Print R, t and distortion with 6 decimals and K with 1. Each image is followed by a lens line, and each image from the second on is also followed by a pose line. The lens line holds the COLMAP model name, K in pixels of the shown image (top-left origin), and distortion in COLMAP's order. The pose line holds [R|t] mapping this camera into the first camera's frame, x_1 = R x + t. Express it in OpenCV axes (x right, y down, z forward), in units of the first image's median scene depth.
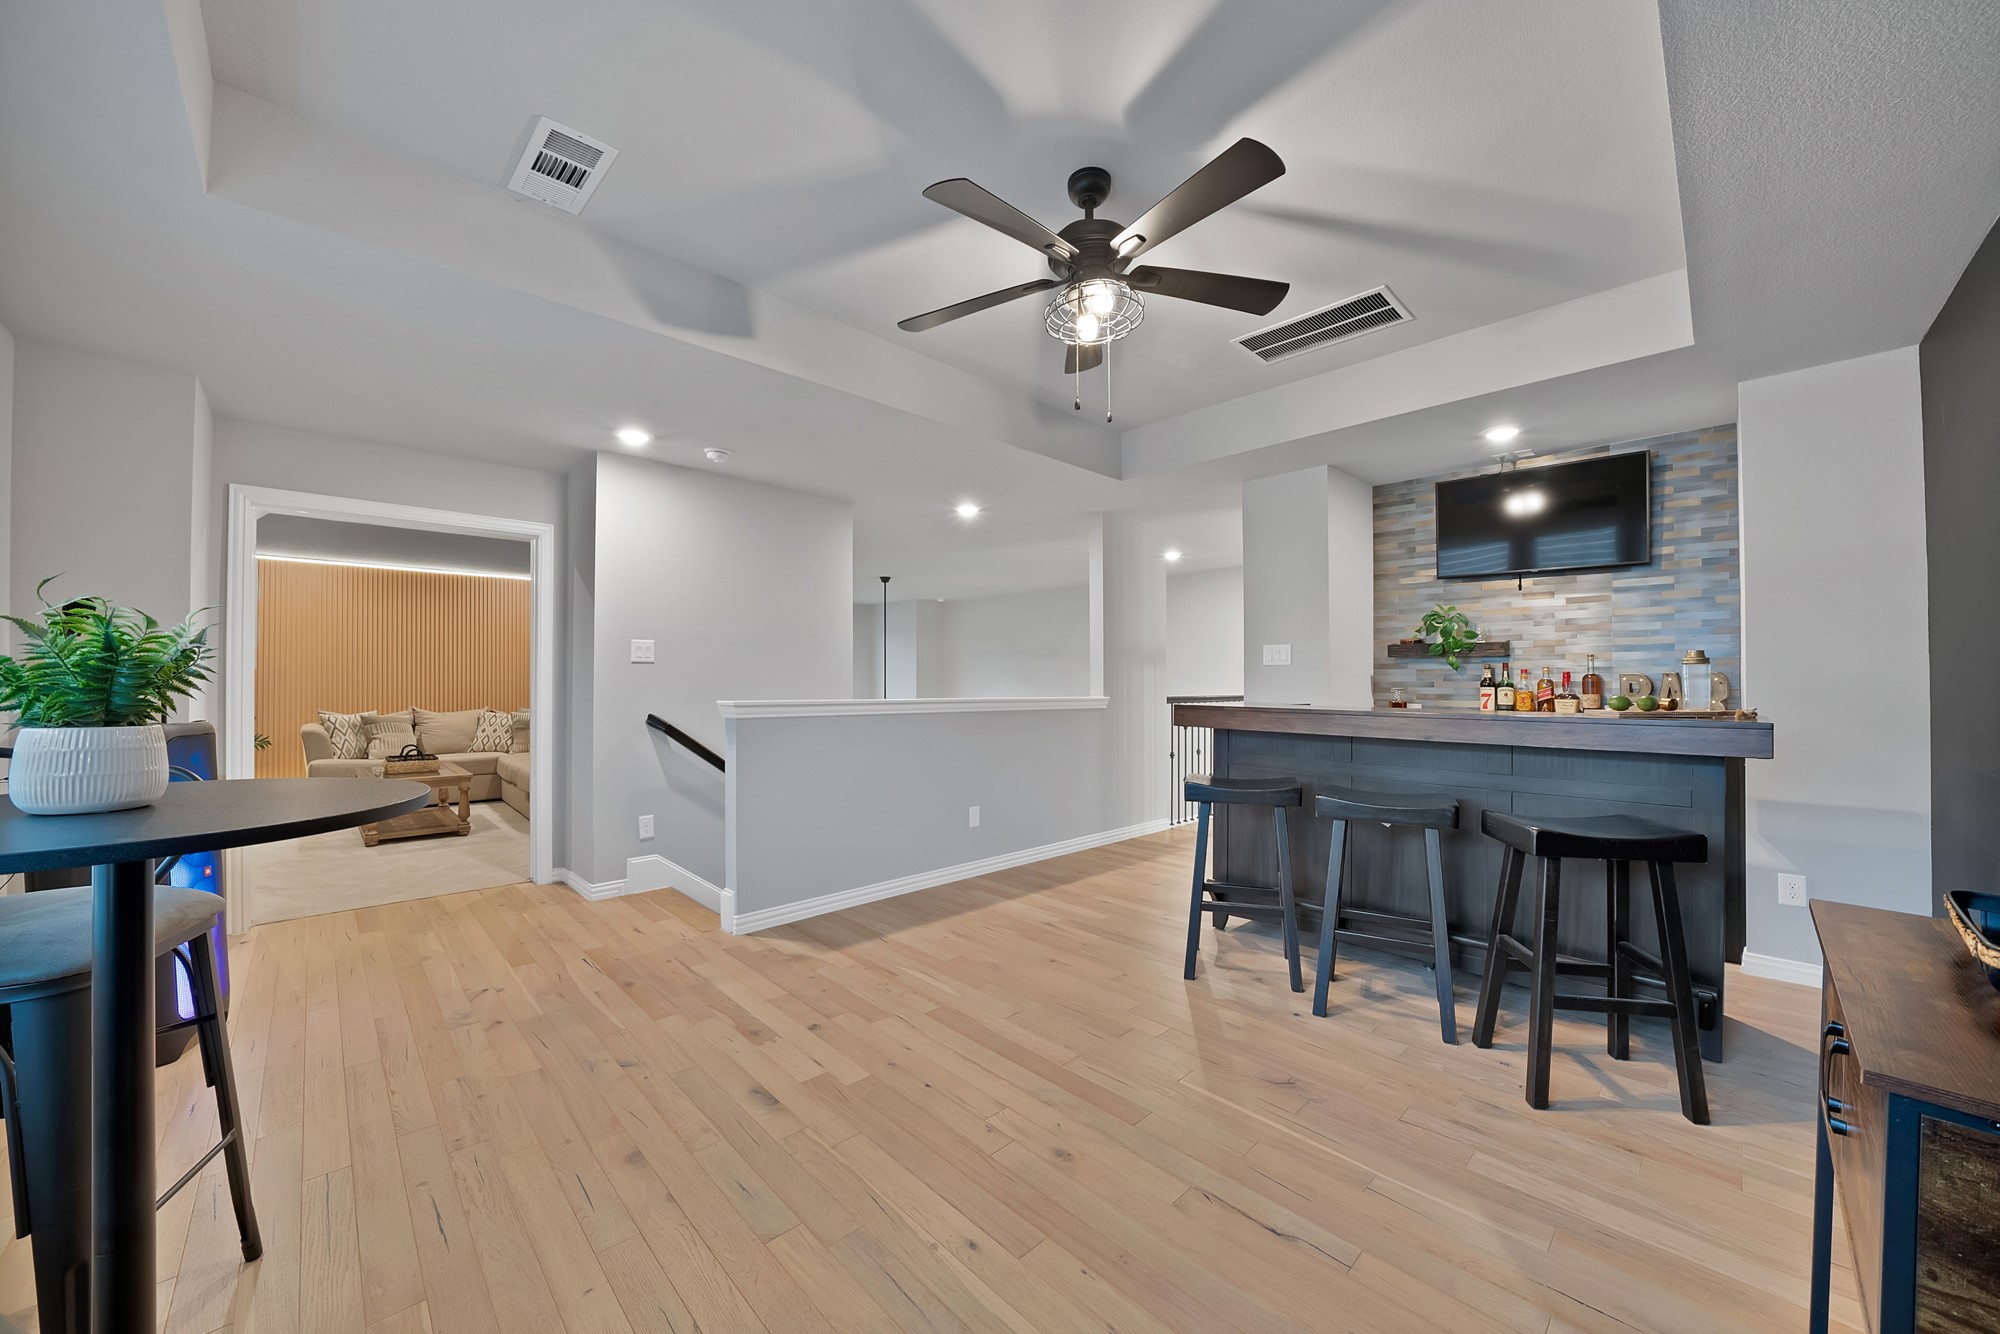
lens RADIAL K [[717.6, 0, 987.9], [0, 717.6, 675.7], [0, 0, 1]] dist [-0.016182, 0.000491]
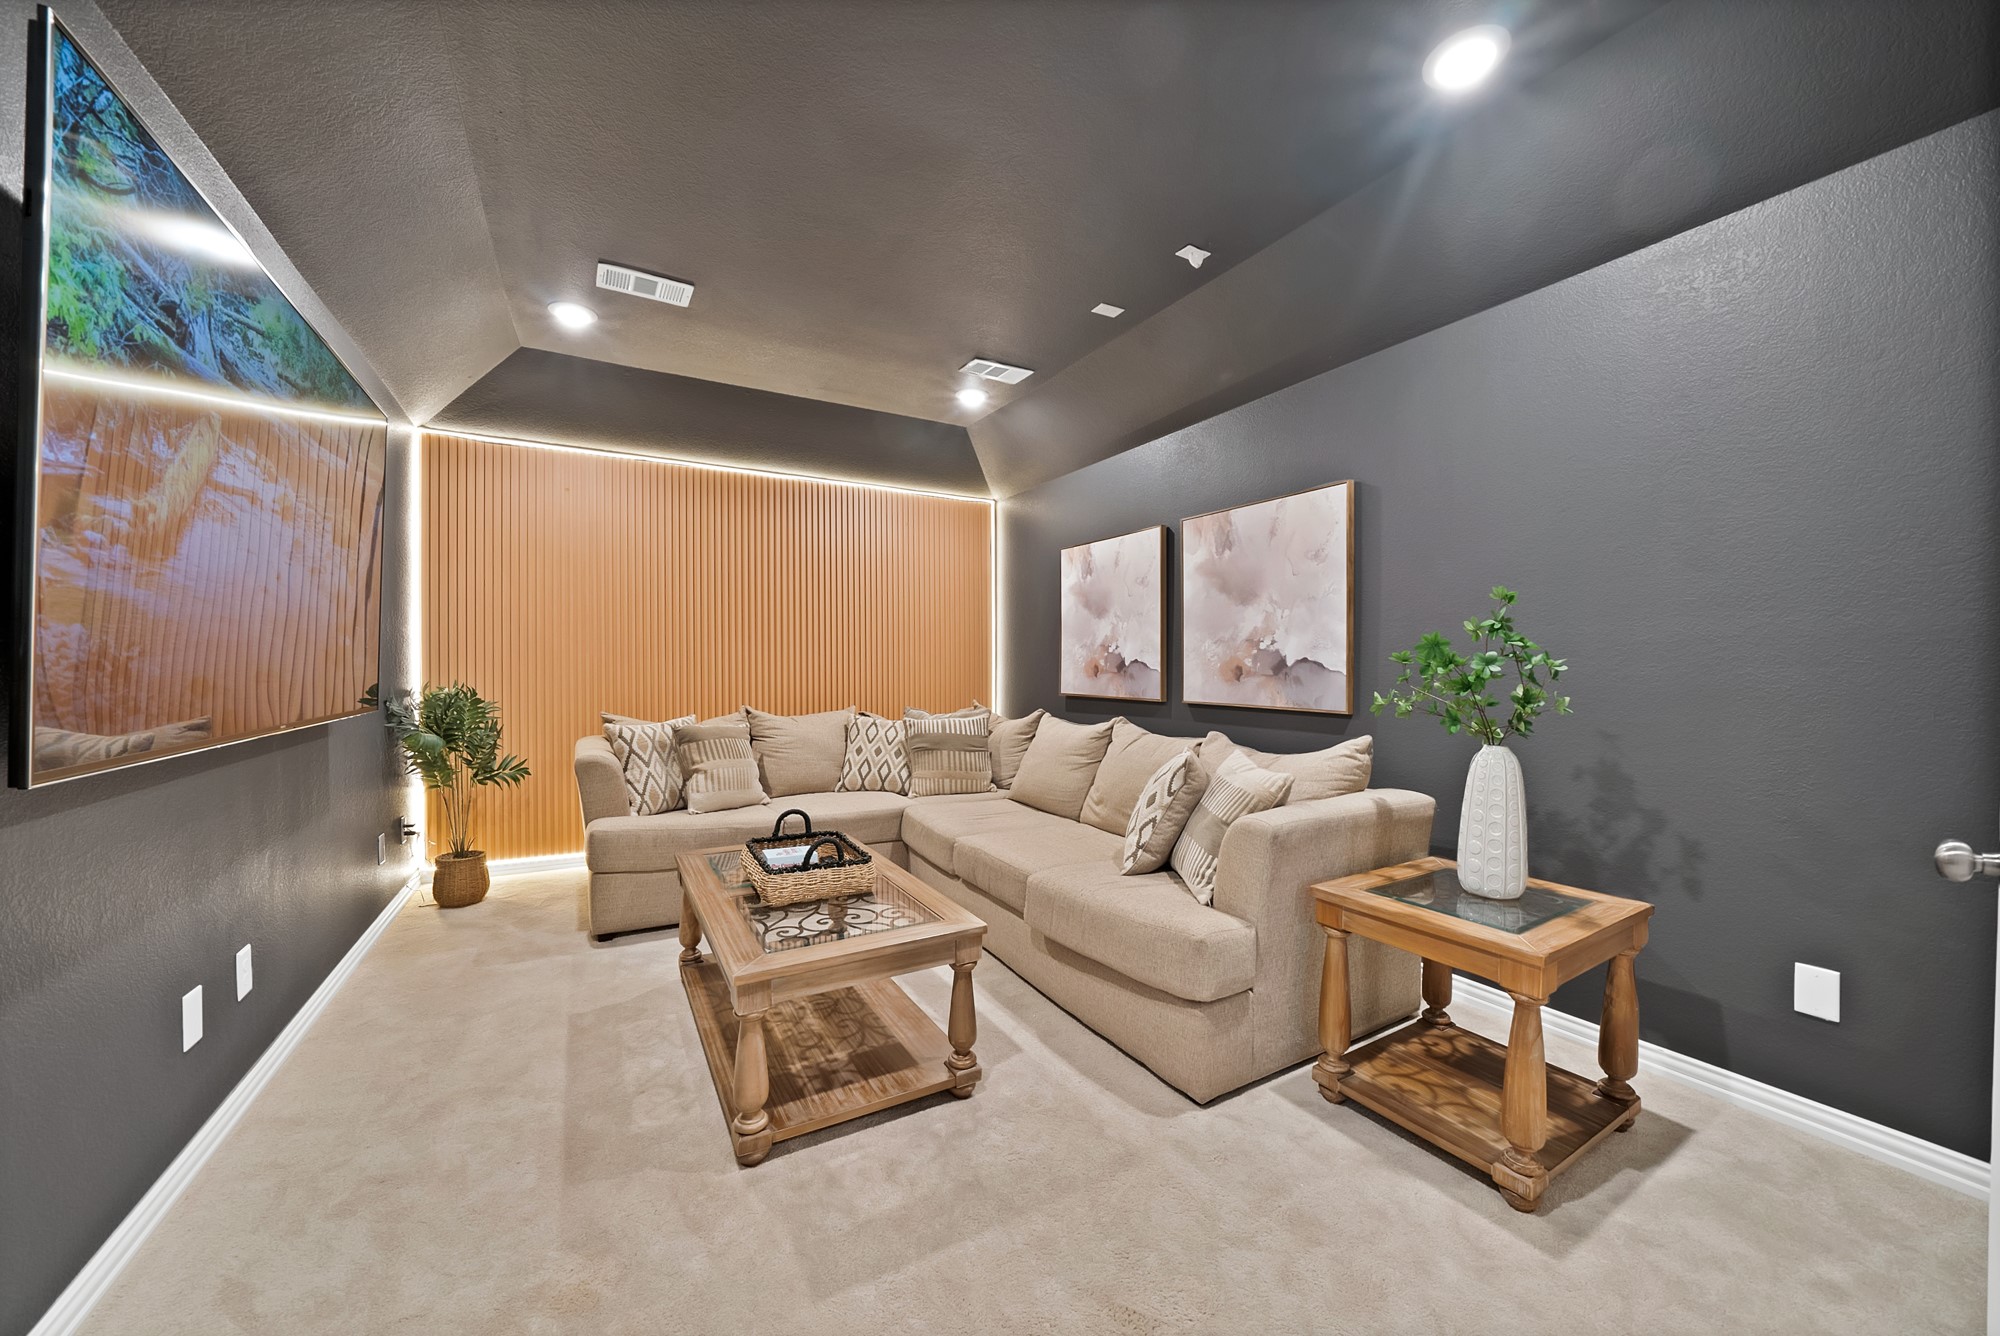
lens RADIAL K [[717.6, 0, 1004.2], [0, 717.6, 666.3], [0, 0, 1]] dist [-0.016182, 0.000491]
pose [[0.971595, 0.001736, -0.236643, -0.529639], [0.000225, 0.999966, 0.008257, 0.008701], [0.236649, -0.008076, 0.971562, 0.553915]]
